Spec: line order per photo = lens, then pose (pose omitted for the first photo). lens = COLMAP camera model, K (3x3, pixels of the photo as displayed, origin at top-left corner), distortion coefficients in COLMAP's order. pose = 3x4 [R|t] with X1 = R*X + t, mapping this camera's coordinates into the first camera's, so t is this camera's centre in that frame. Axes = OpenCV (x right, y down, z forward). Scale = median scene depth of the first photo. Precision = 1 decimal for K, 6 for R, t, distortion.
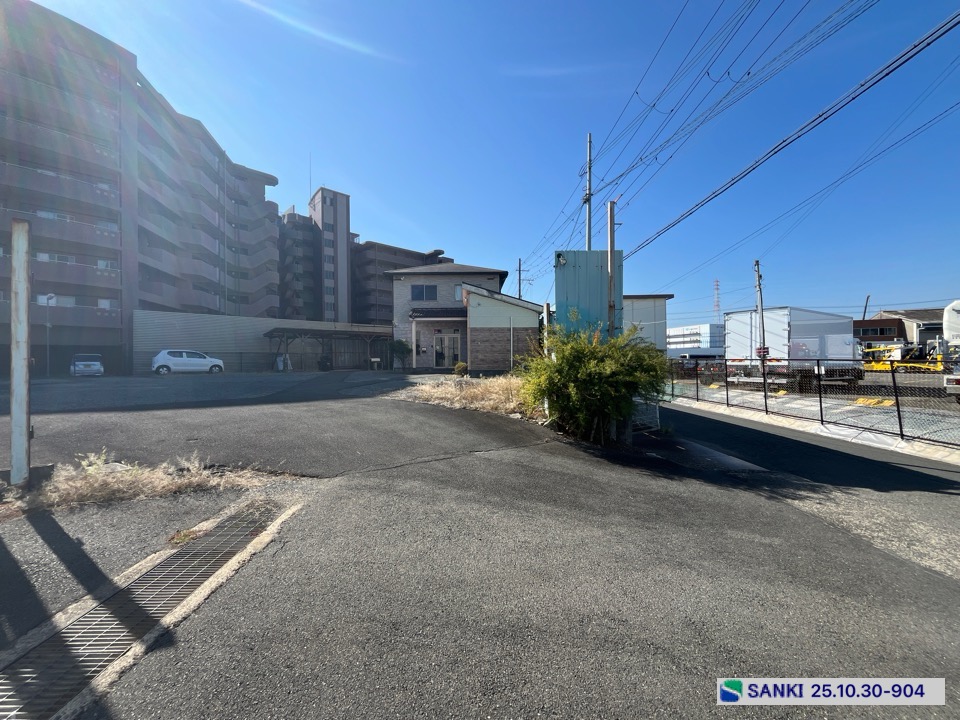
lens RADIAL K [[389.6, 0, 477.3], [0, 389.6, 360.9], [0, 0, 1]] dist [-0.001448, -0.000341]
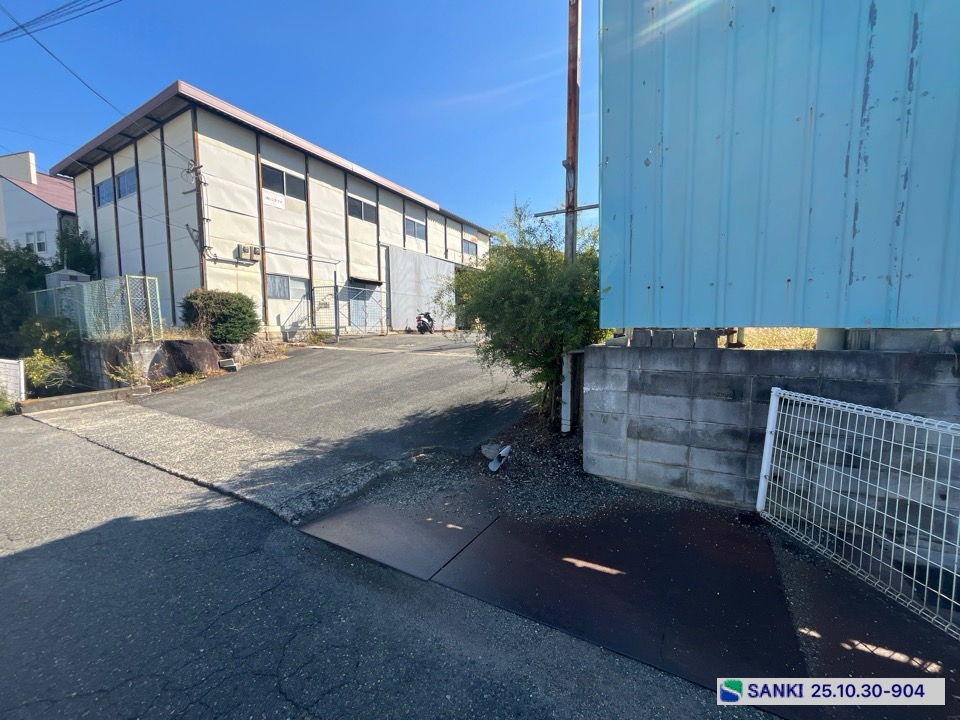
lens RADIAL K [[389.6, 0, 484.2], [0, 389.6, 361.9], [0, 0, 1]] dist [-0.001448, -0.000341]
pose [[-0.519938, 0.085931, -0.849871, 0.243299], [0.011582, 0.995545, 0.093575, 0.017722], [0.854126, 0.038810, -0.518617, 0.335360]]
